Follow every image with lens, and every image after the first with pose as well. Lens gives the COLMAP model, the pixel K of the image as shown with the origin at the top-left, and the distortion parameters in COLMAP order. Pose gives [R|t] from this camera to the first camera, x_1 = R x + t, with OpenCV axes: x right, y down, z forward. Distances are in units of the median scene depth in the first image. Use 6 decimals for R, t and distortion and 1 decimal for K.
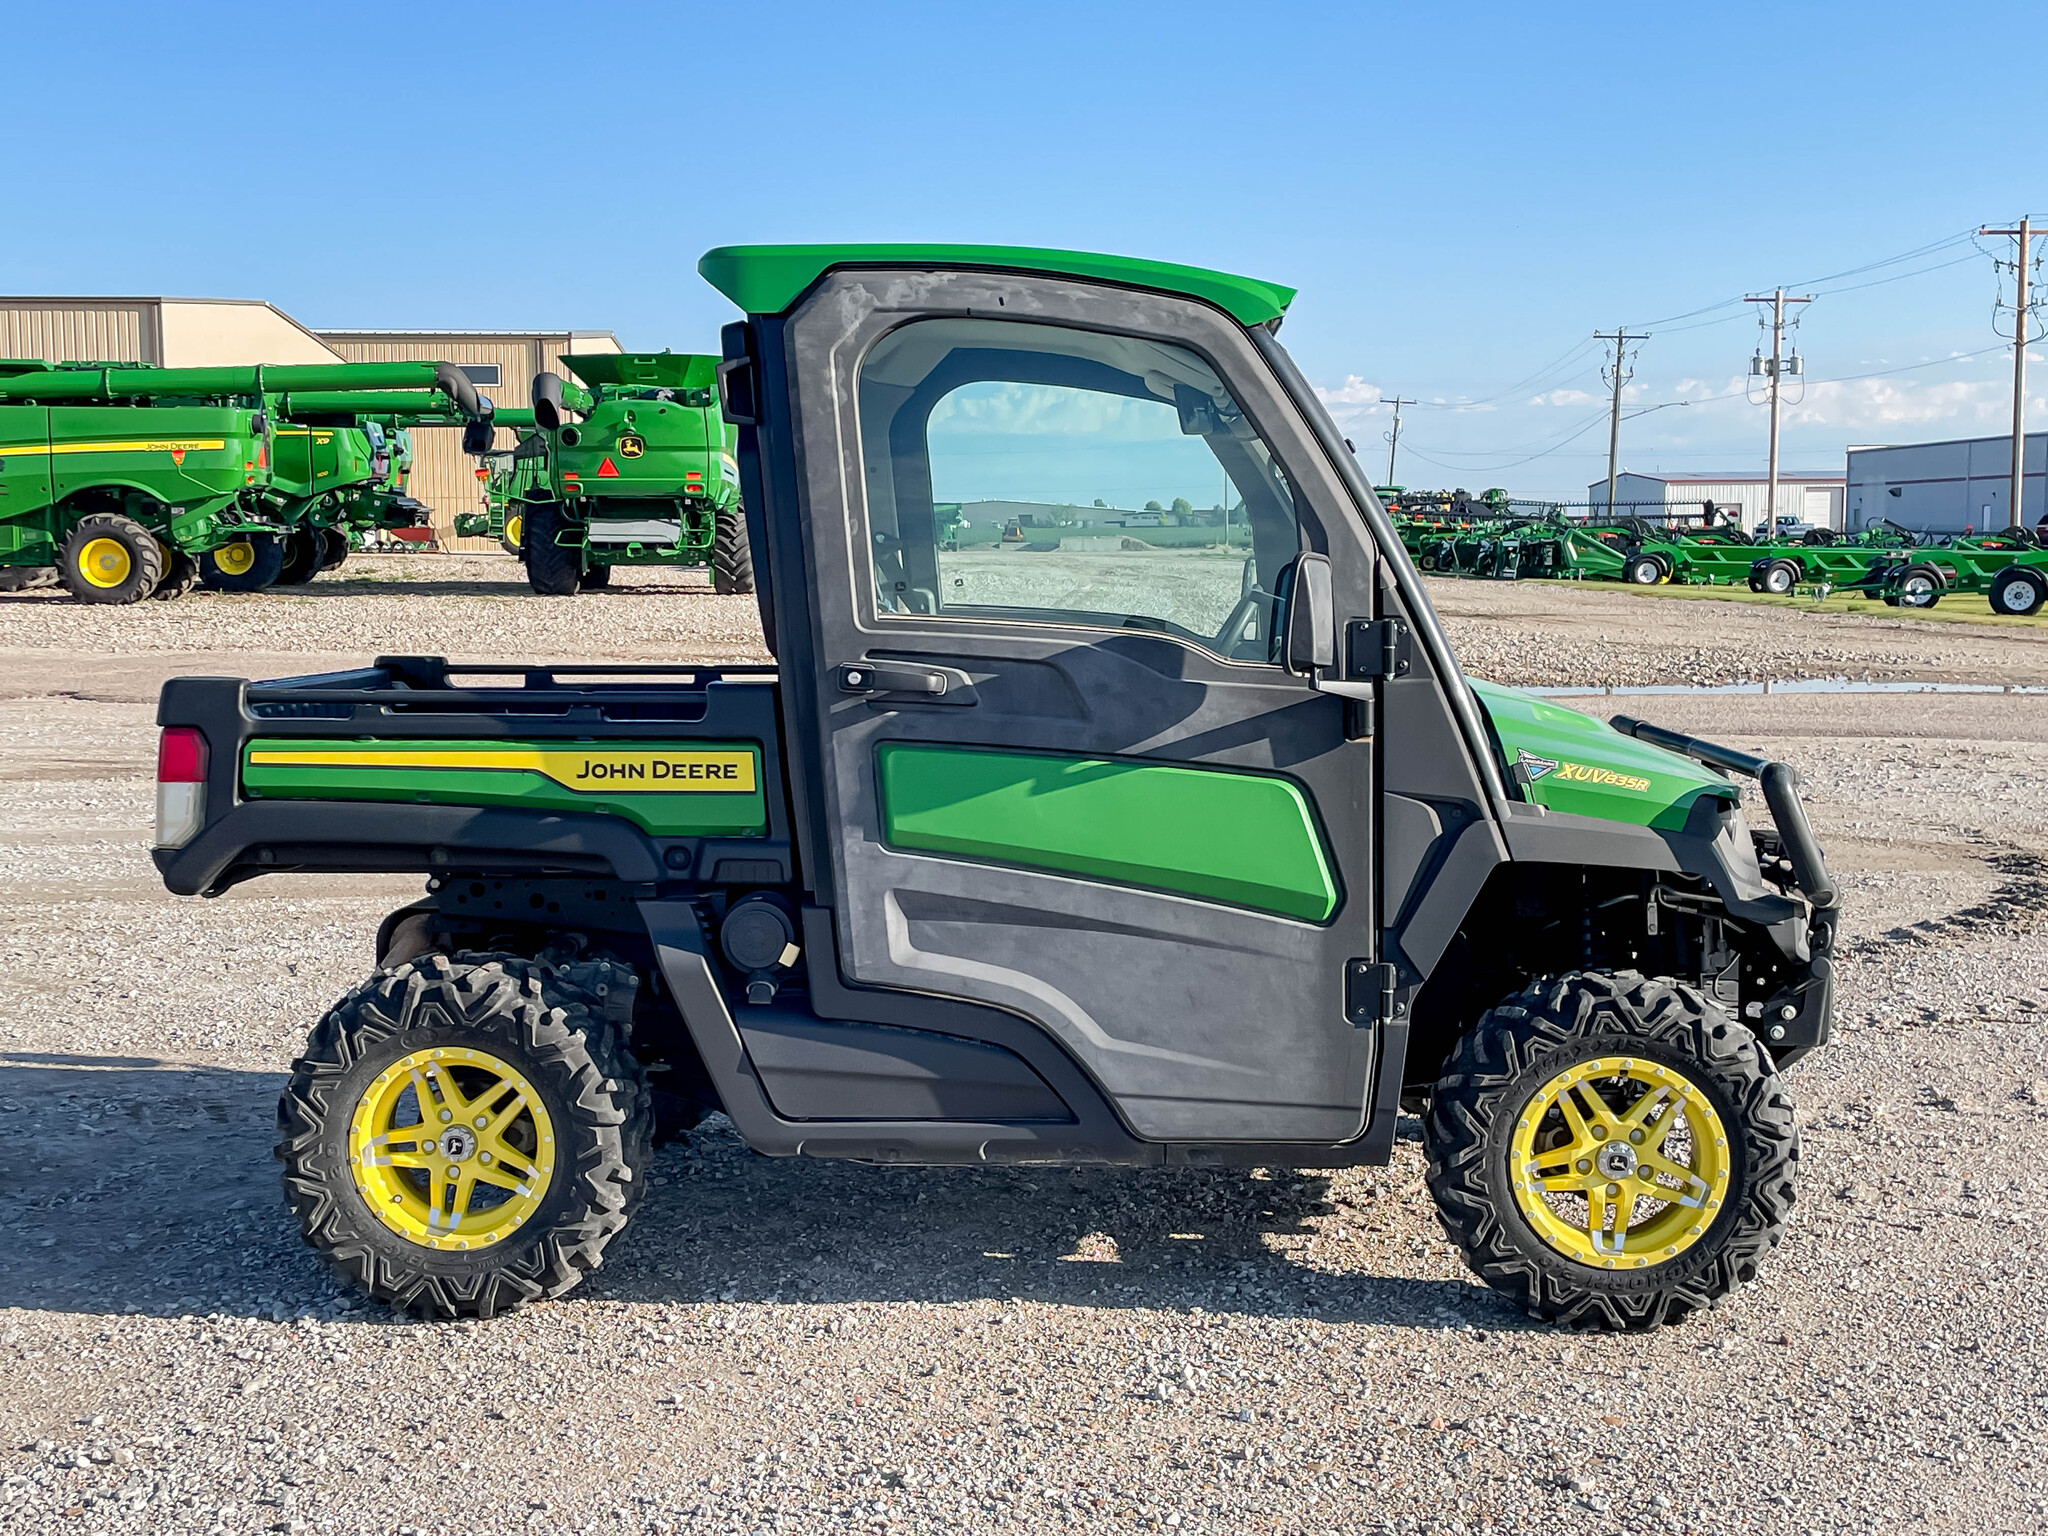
lens RADIAL K [[2595.2, 0, 1024.0], [0, 2595.2, 768.0], [0, 0, 1]] dist [0.073457, -0.041646]
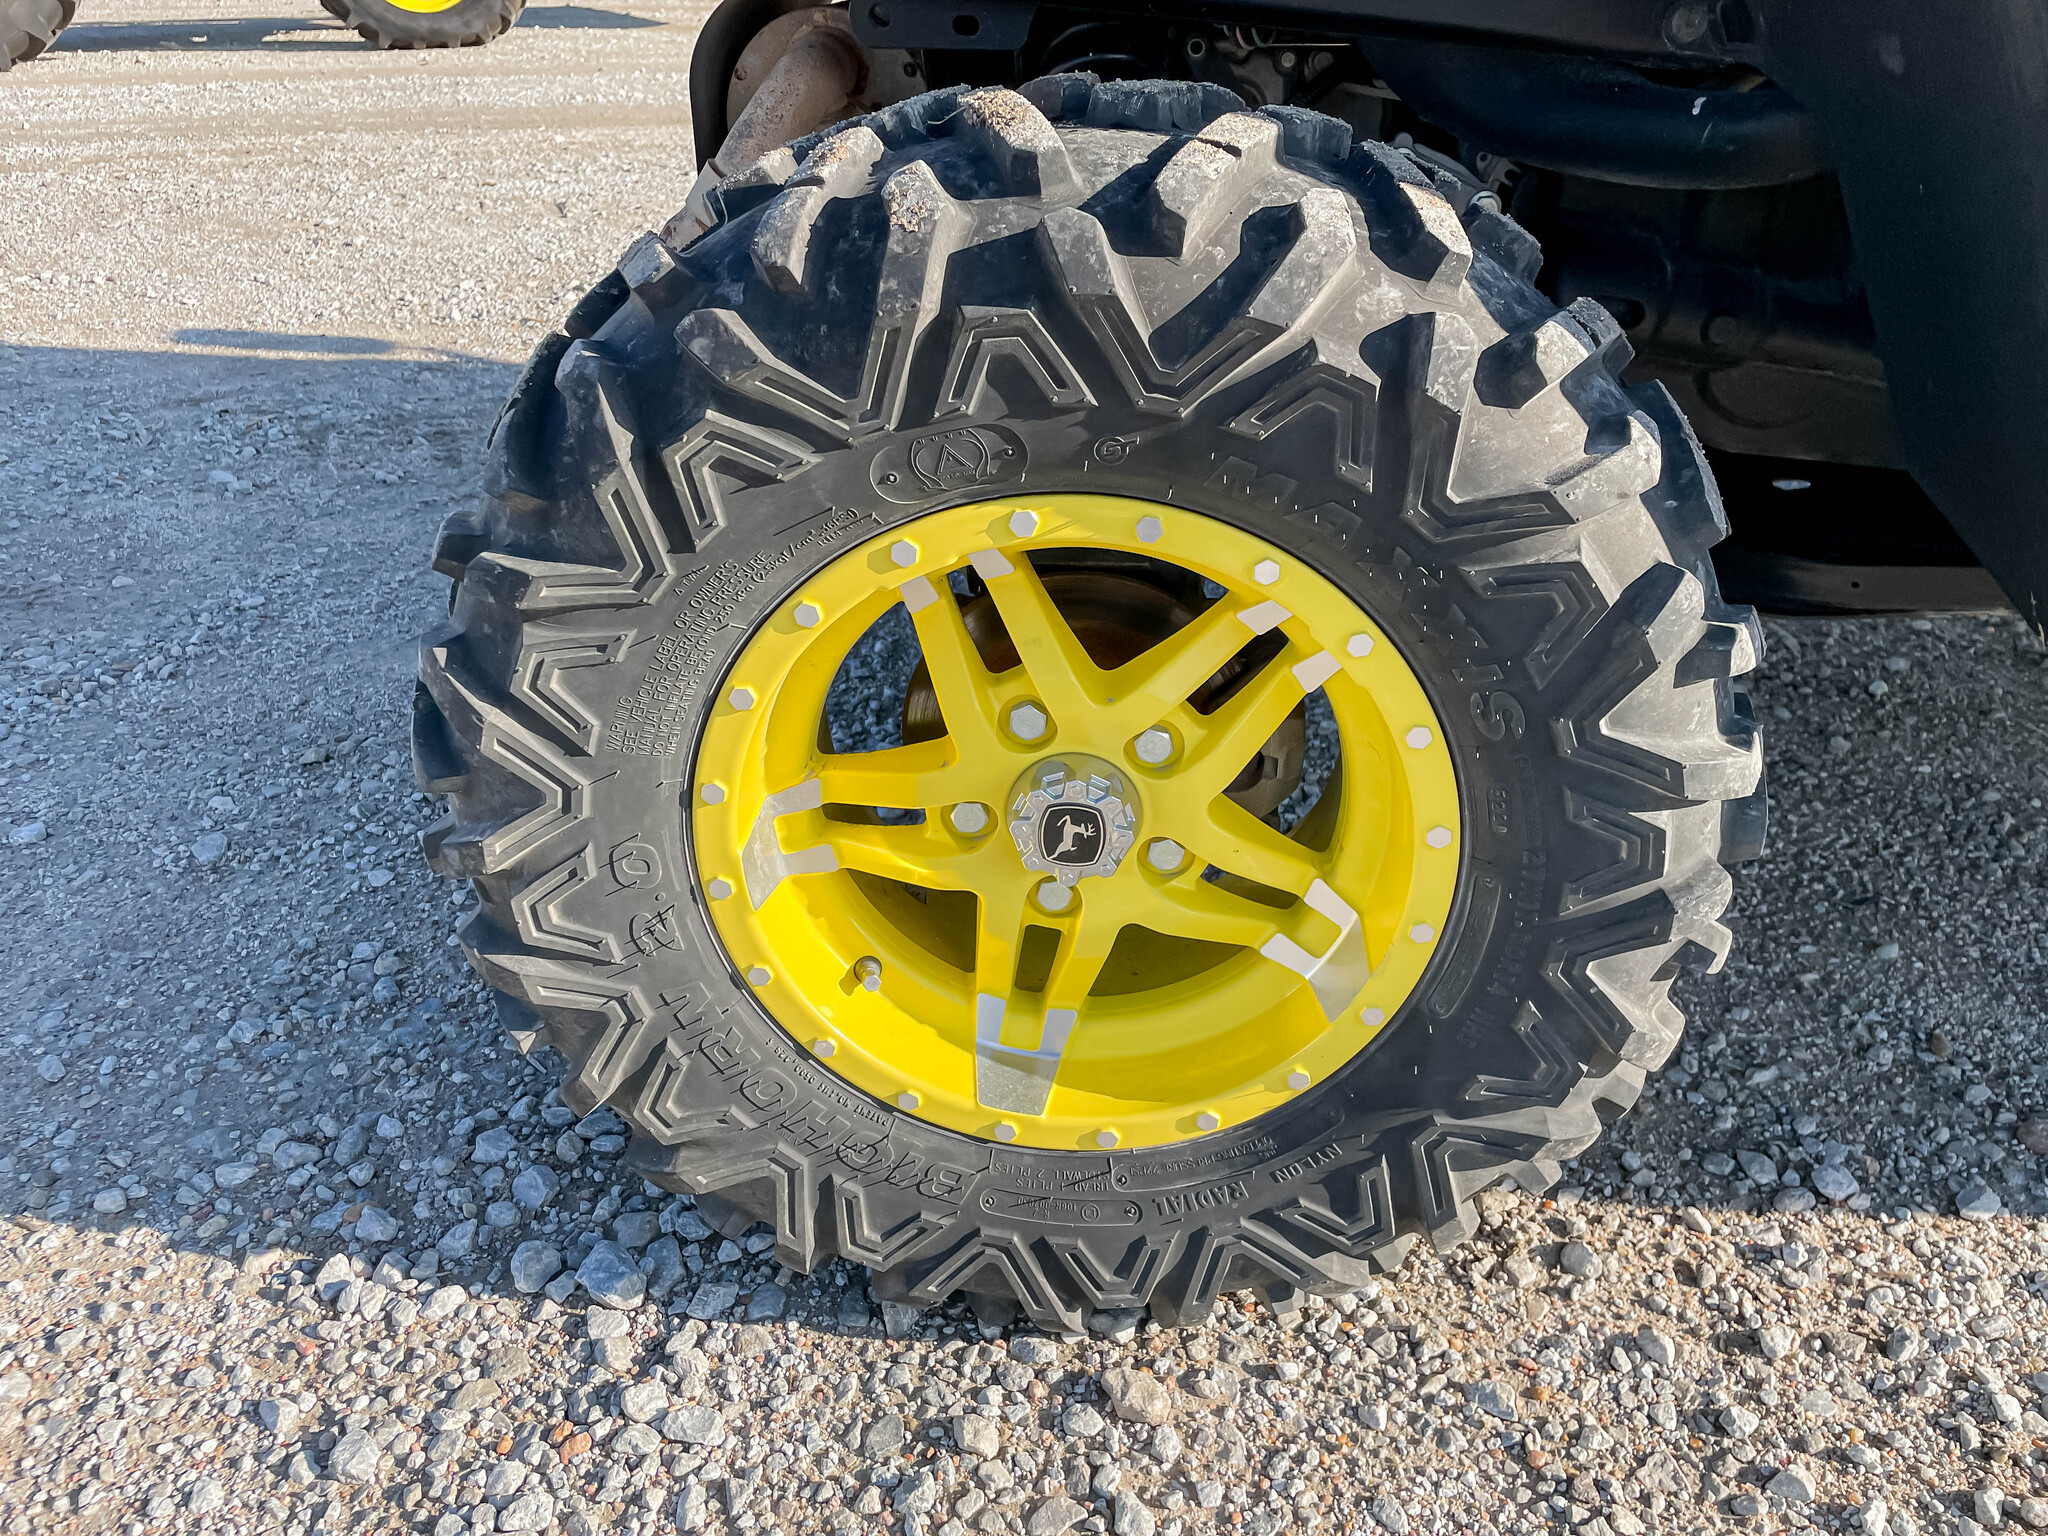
lens RADIAL K [[1567.3, 0, 1046.7], [0, 1567.3, 748.4], [0, 0, 1]] dist [0.091799, -0.123267]
pose [[0.999909, -0.004379, -0.012795, -0.219335], [0.009023, 0.920774, 0.389993, 0.071427], [0.010073, -0.390073, 0.920729, 0.852238]]
